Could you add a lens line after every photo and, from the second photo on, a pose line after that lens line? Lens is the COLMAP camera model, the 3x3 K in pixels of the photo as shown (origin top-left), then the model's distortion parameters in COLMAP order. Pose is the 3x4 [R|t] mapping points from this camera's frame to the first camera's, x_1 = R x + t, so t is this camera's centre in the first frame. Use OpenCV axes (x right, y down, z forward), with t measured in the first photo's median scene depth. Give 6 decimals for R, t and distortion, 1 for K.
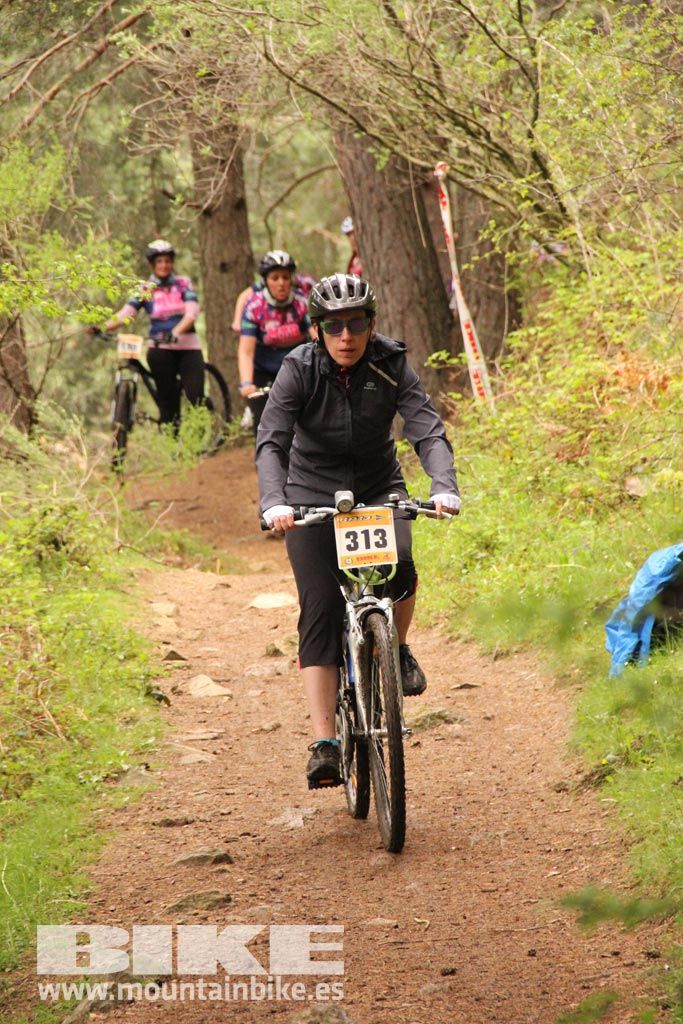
lens RADIAL K [[6702.9, 0, 341.5], [0, 6702.9, 512.0], [0, 0, 1]] dist [2.315897, 23.532121]
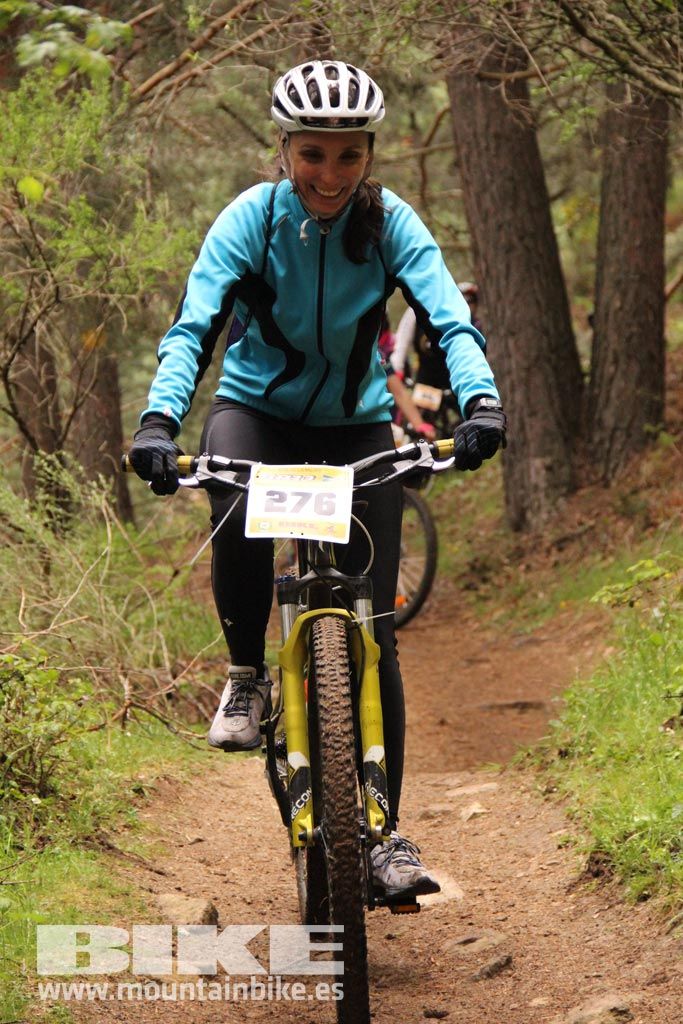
lens RADIAL K [[3744.6, 0, 341.5], [0, 3744.6, 512.0], [0, 0, 1]] dist [0.942497, 1.945094]
pose [[0.998764, 0.049053, -0.008011, -0.014688], [-0.049066, 0.998794, -0.001480, -0.013257], [0.007929, 0.001871, 0.999967, 0.730819]]
